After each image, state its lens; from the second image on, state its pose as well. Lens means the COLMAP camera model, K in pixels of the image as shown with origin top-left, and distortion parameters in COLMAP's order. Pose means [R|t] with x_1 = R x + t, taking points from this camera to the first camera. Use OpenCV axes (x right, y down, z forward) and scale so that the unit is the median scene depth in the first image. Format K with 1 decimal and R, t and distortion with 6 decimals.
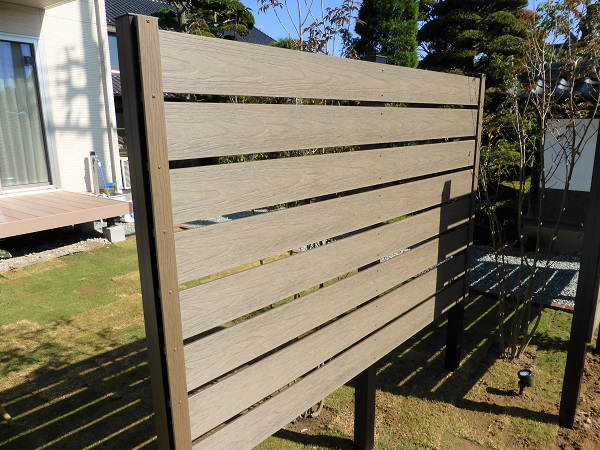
lens RADIAL K [[442.8, 0, 301.6], [0, 442.8, 223.4], [0, 0, 1]] dist [-0.062798, 0.061169]
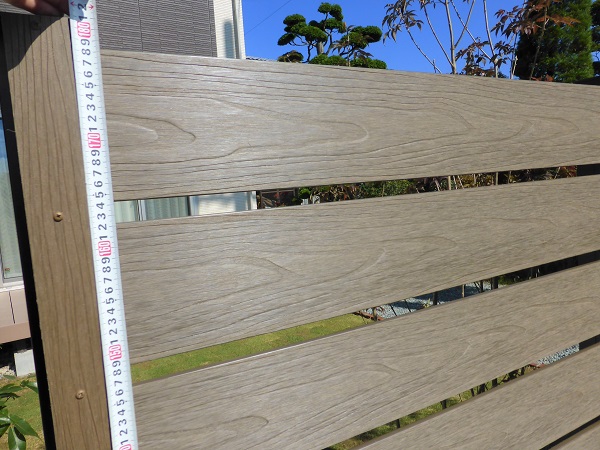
lens RADIAL K [[442.8, 0, 301.6], [0, 442.8, 223.4], [0, 0, 1]] dist [-0.062798, 0.061169]
pose [[0.944445, -0.027220, -0.327541, -0.007321], [-0.012976, 0.992700, -0.119913, -0.129932], [0.328413, 0.117502, 0.937197, 0.384582]]
